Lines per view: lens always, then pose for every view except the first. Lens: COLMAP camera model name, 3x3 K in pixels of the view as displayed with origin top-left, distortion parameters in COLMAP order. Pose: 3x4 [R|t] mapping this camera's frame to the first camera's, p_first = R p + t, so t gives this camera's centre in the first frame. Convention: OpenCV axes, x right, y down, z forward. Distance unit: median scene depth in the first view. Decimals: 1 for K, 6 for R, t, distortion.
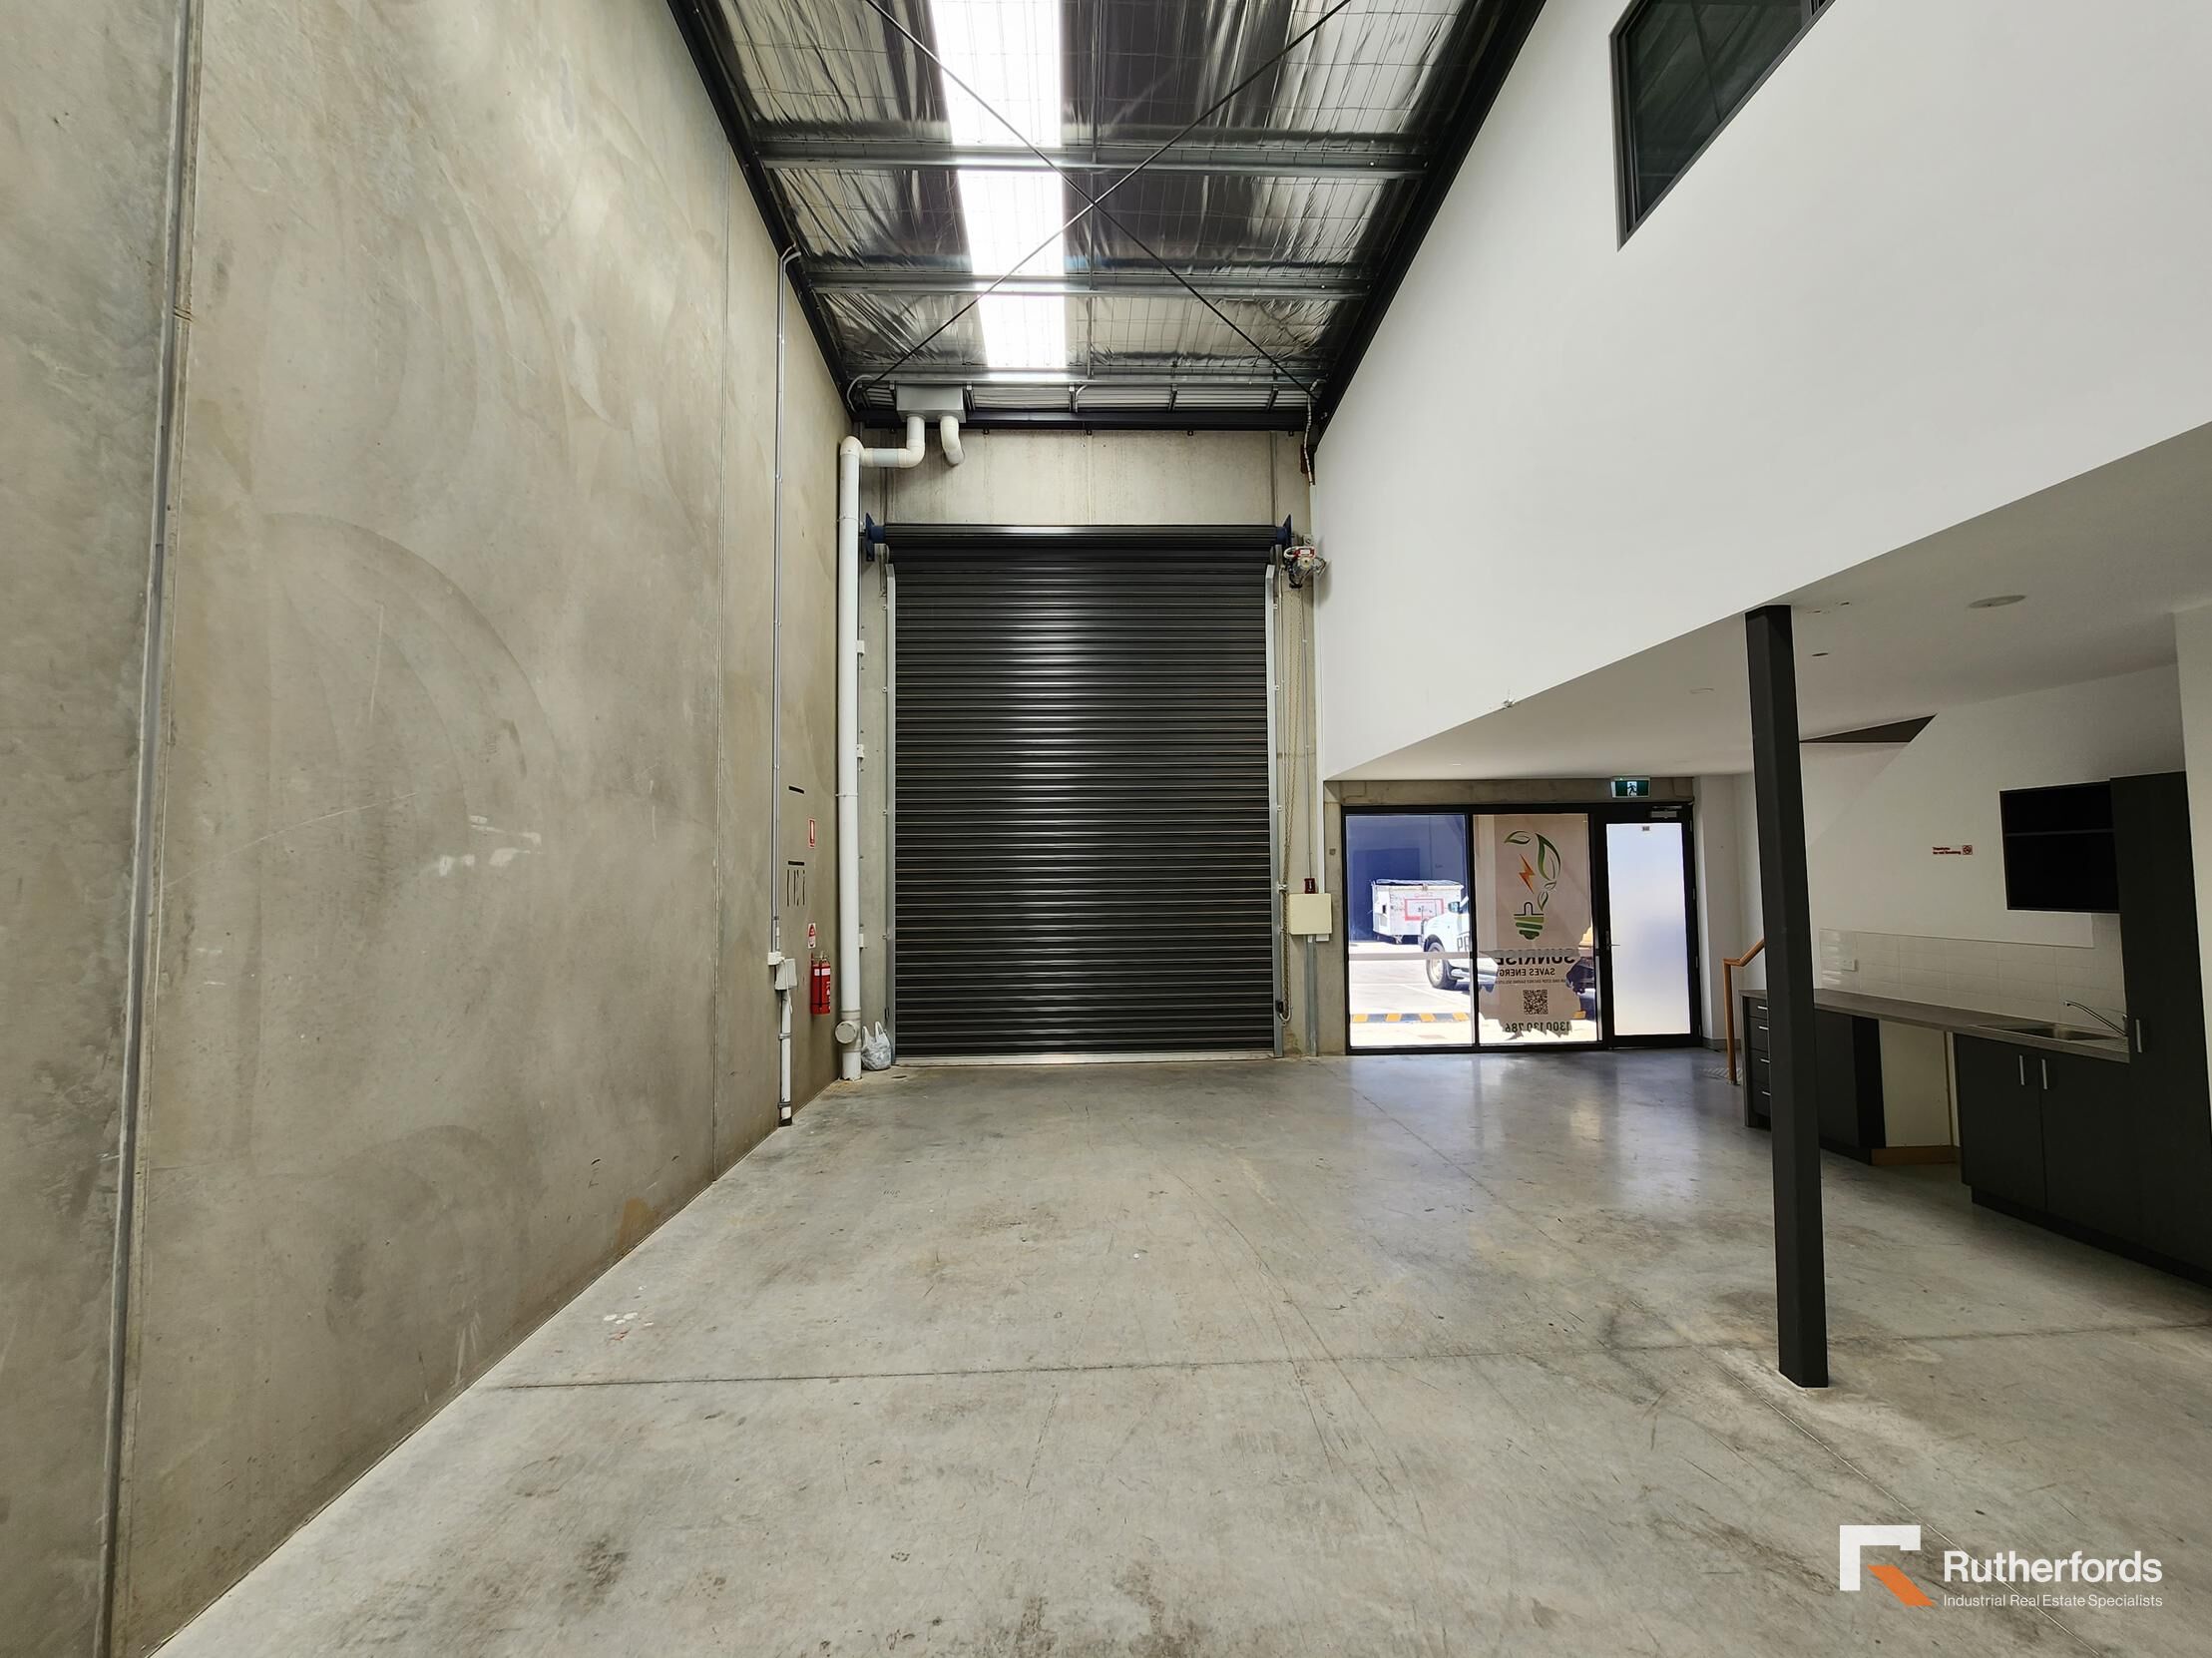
lens RADIAL K [[901.3, 0, 1112.2], [0, 901.3, 834.3], [0, 0, 1]] dist [-0.005078, -0.000224]
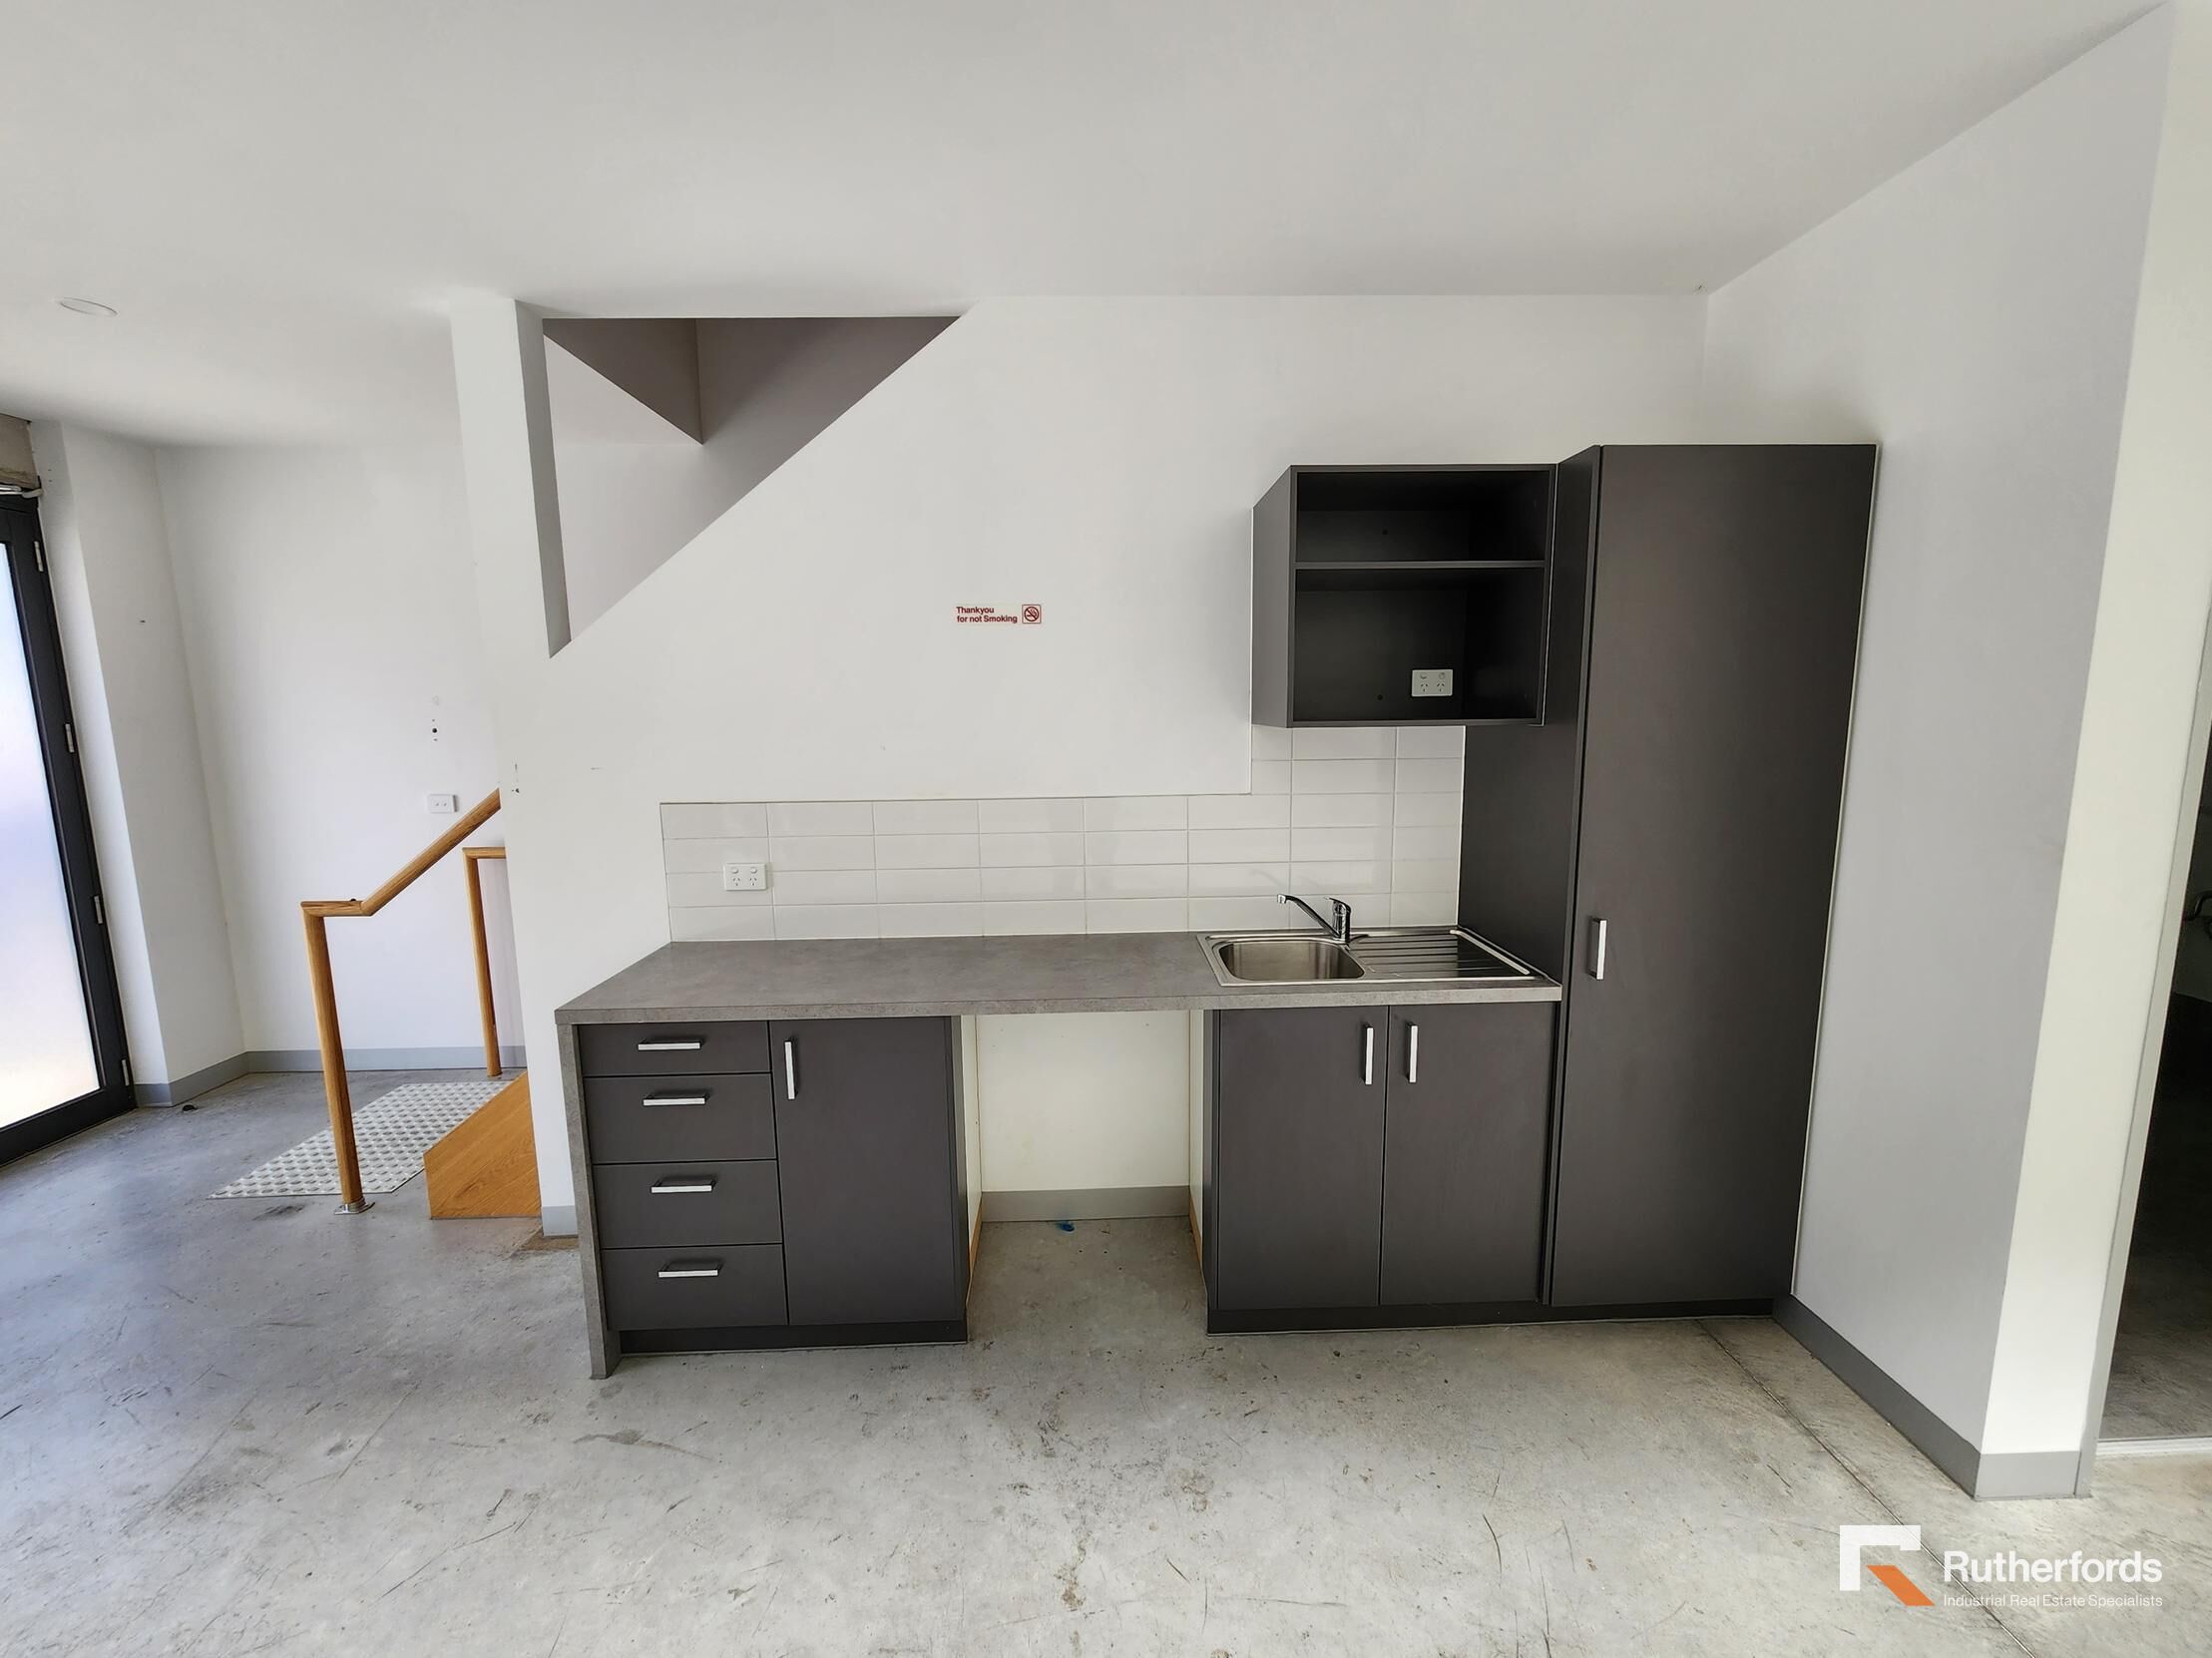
lens RADIAL K [[901.3, 0, 1106.3], [0, 901.3, 840.0], [0, 0, 1]] dist [-0.005078, -0.000224]
pose [[0.009817, -0.119637, 0.992769, 0.253490], [-0.038774, 0.992025, 0.119931, 0.044381], [-0.999200, -0.039671, 0.005100, 0.533233]]
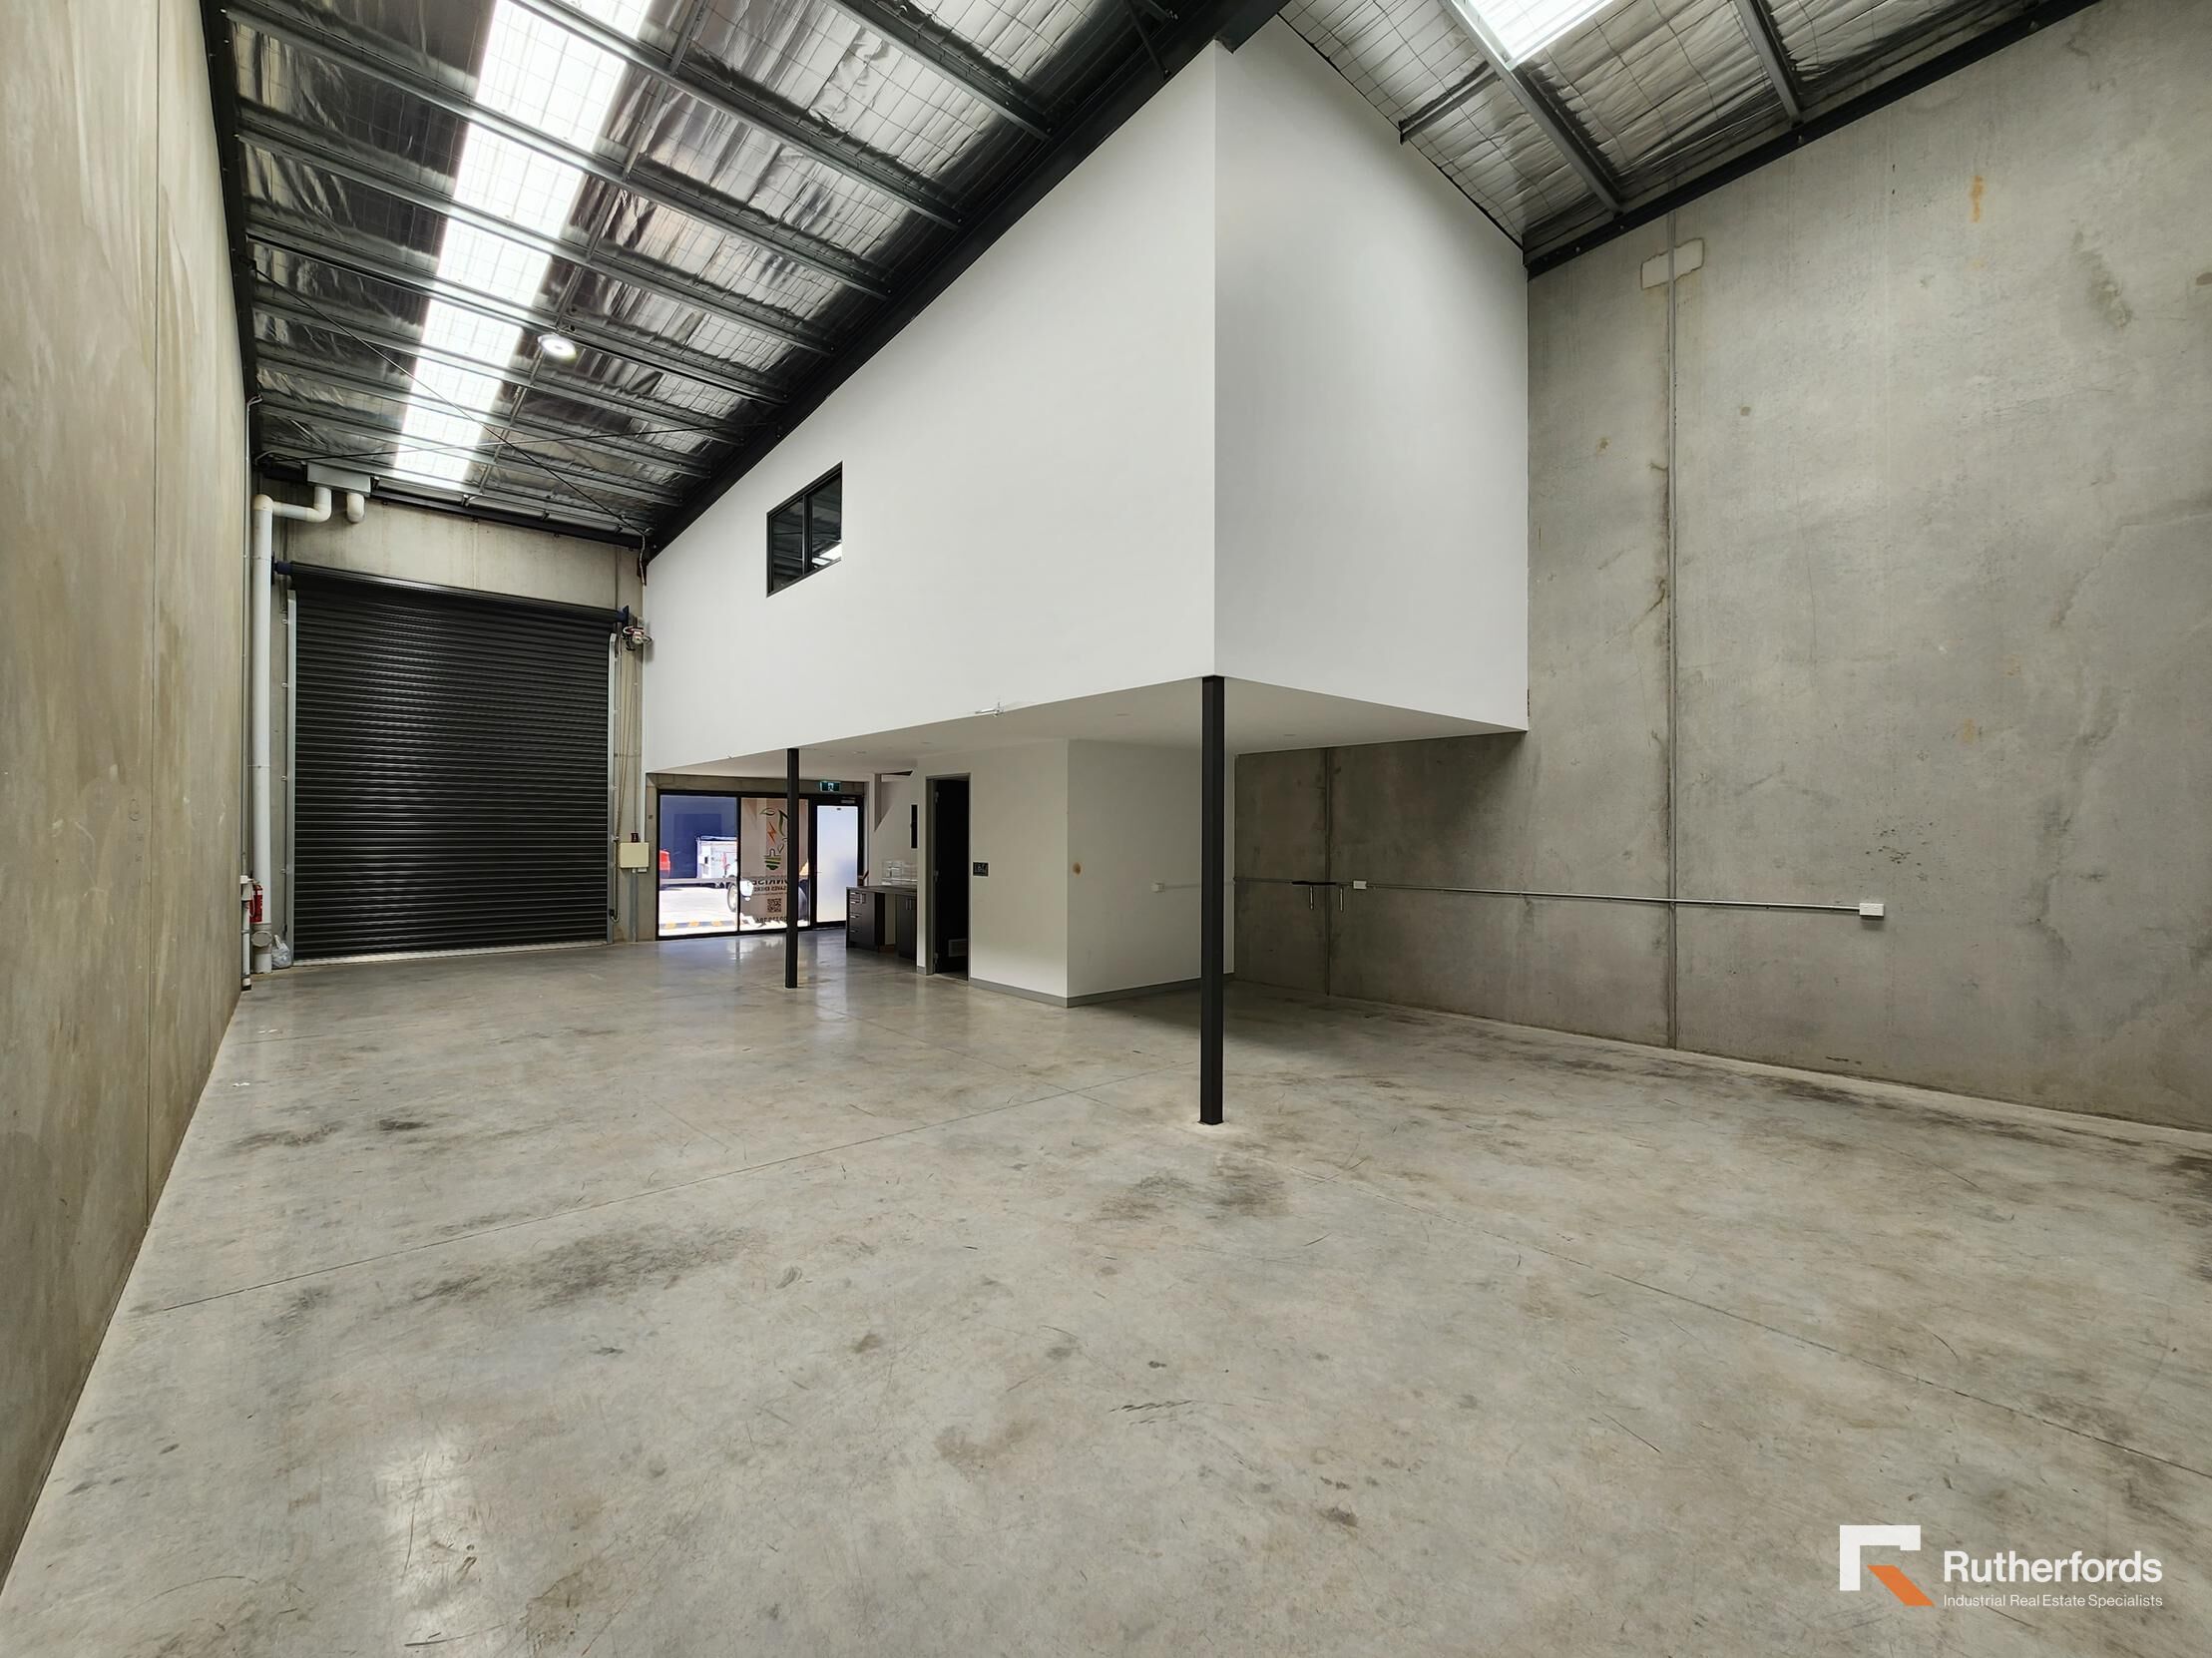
lens RADIAL K [[901.3, 0, 1103.0], [0, 901.3, 830.5], [0, 0, 1]] dist [-0.005078, -0.000224]
pose [[0.773887, 0.017528, 0.633081, -0.153851], [-0.044702, 0.998636, 0.026996, -0.037453], [-0.631744, -0.049192, 0.773615, -0.783680]]
